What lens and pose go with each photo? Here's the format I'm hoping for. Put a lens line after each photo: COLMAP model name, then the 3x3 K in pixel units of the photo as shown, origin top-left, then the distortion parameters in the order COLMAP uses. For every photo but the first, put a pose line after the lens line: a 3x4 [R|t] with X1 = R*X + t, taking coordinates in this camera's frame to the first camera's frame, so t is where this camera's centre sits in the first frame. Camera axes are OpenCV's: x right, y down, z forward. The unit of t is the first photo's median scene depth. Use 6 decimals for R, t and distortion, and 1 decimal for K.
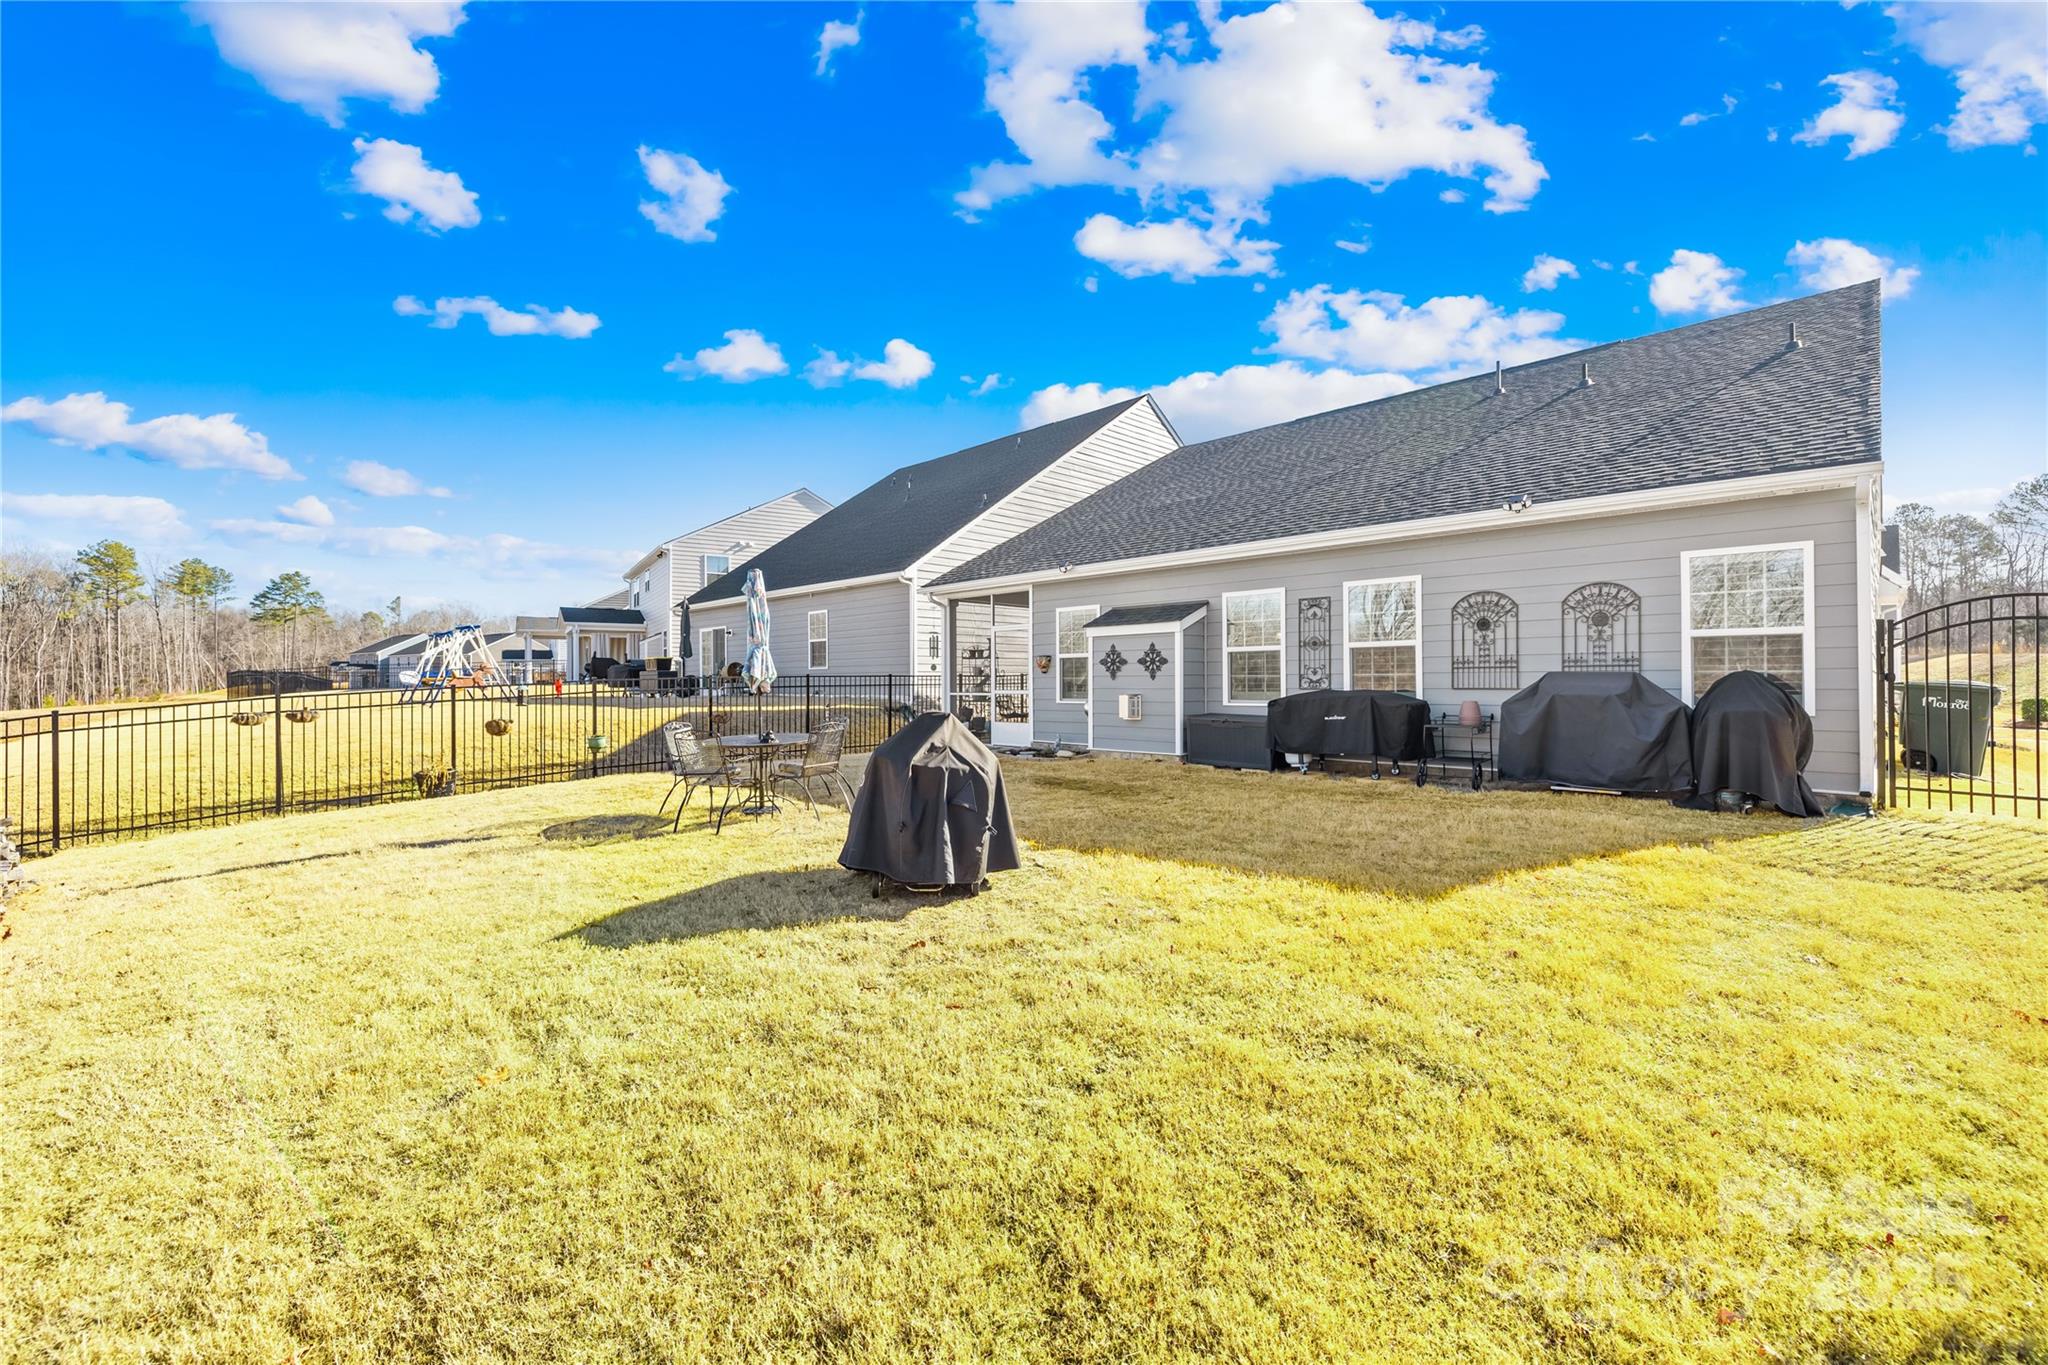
lens RADIAL K [[865.1, 0, 1039.2], [0, 865.1, 685.4], [0, 0, 1]] dist [0.004036, -0.000133]
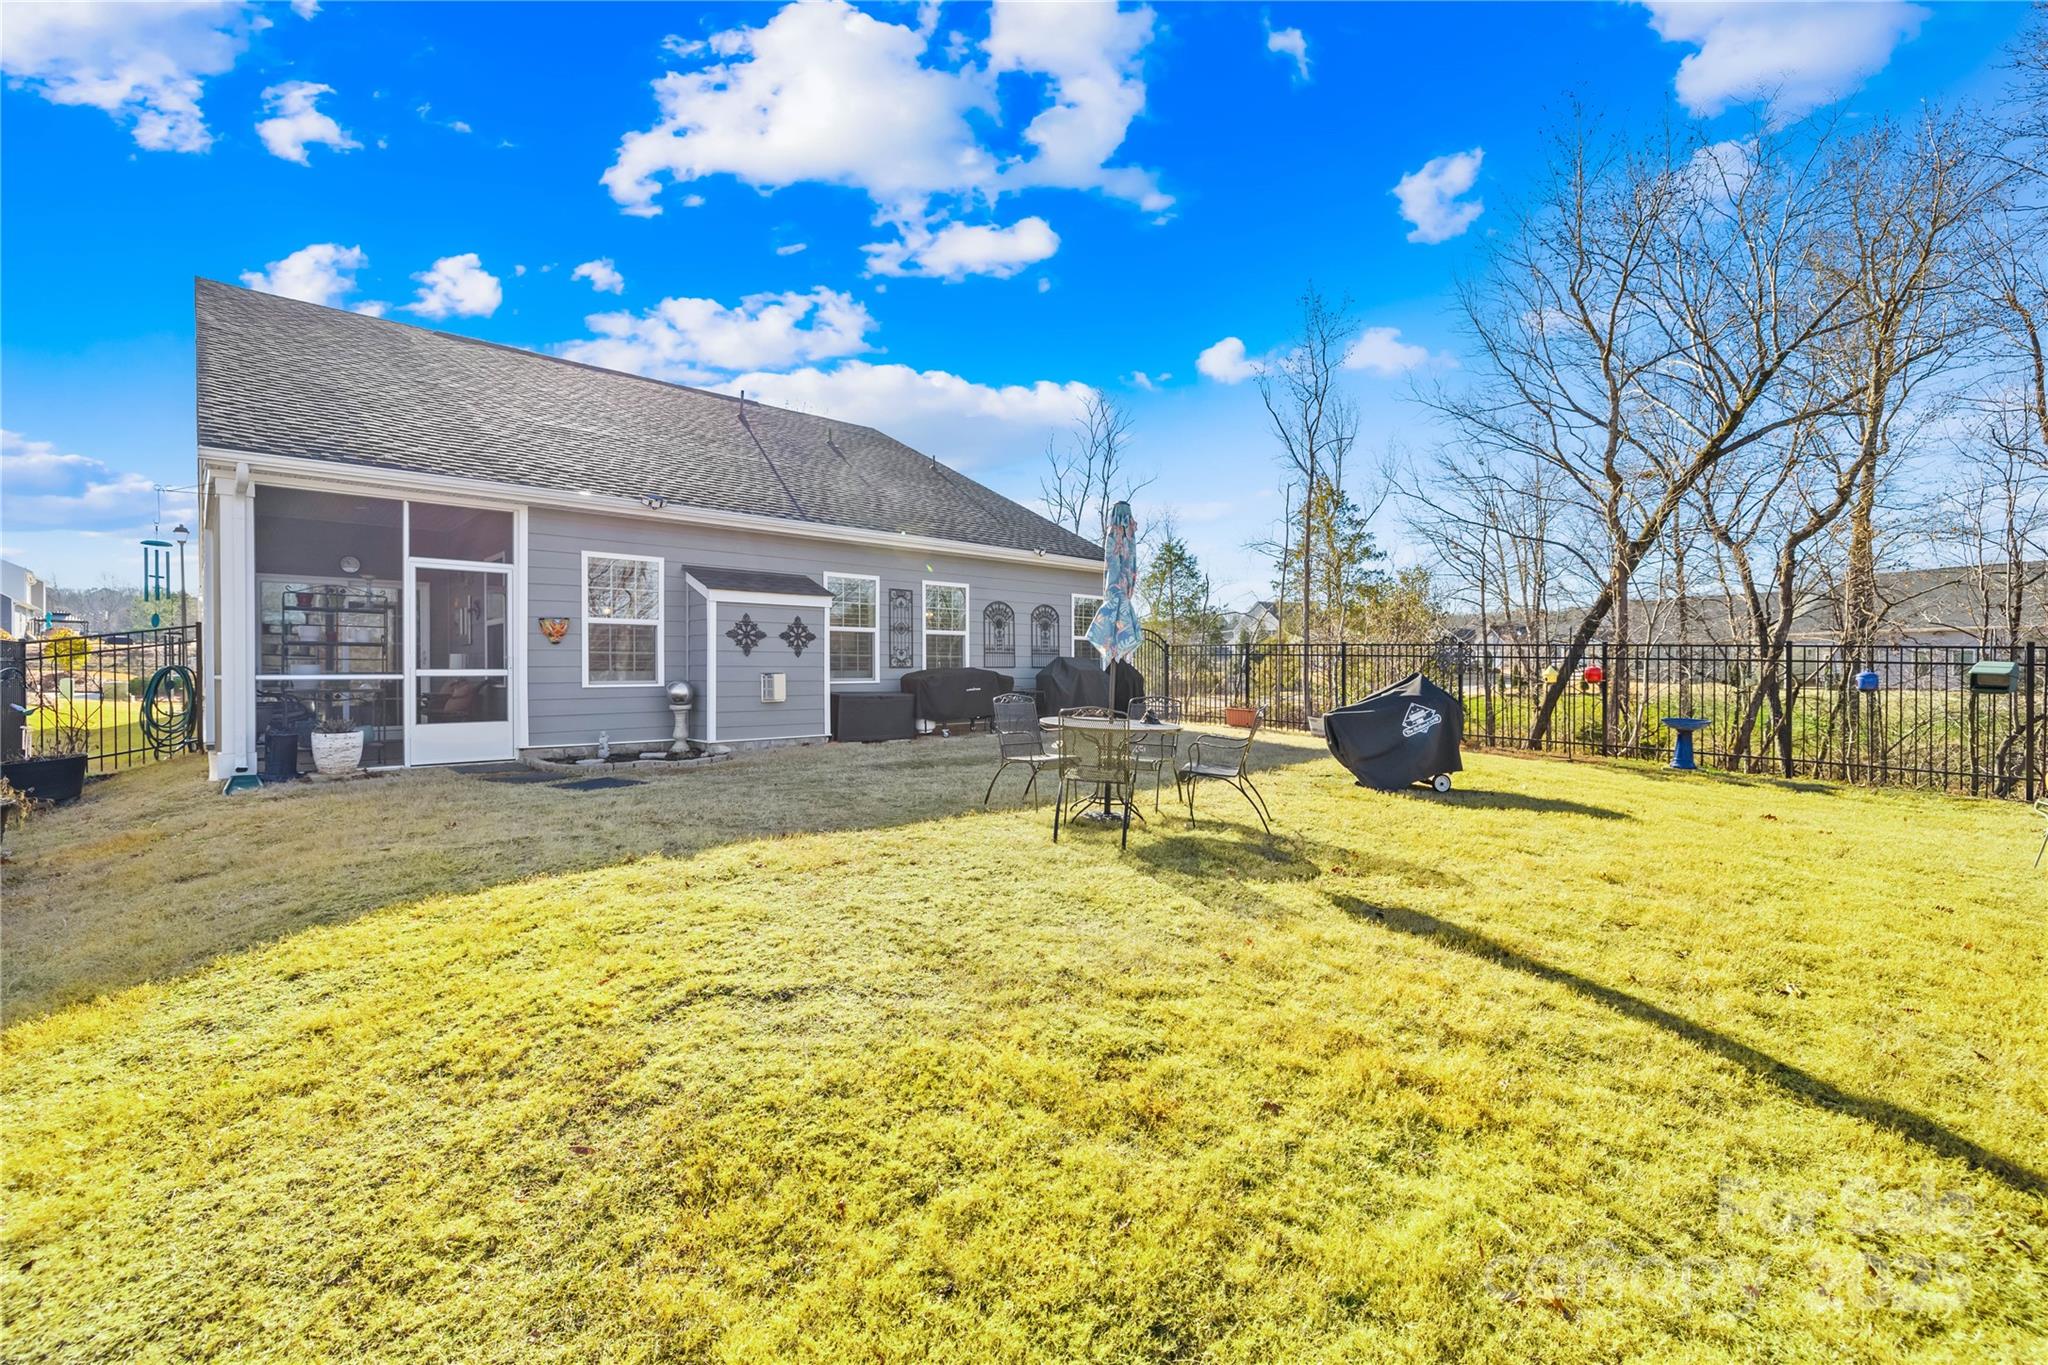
lens RADIAL K [[865.1, 0, 1037.4], [0, 865.1, 678.1], [0, 0, 1]] dist [0.004036, -0.000133]
pose [[0.019180, -0.011811, 0.999746, -0.770855], [-0.004604, 0.999919, 0.011902, 0.003815], [-0.999805, -0.004831, 0.019124, 0.721527]]
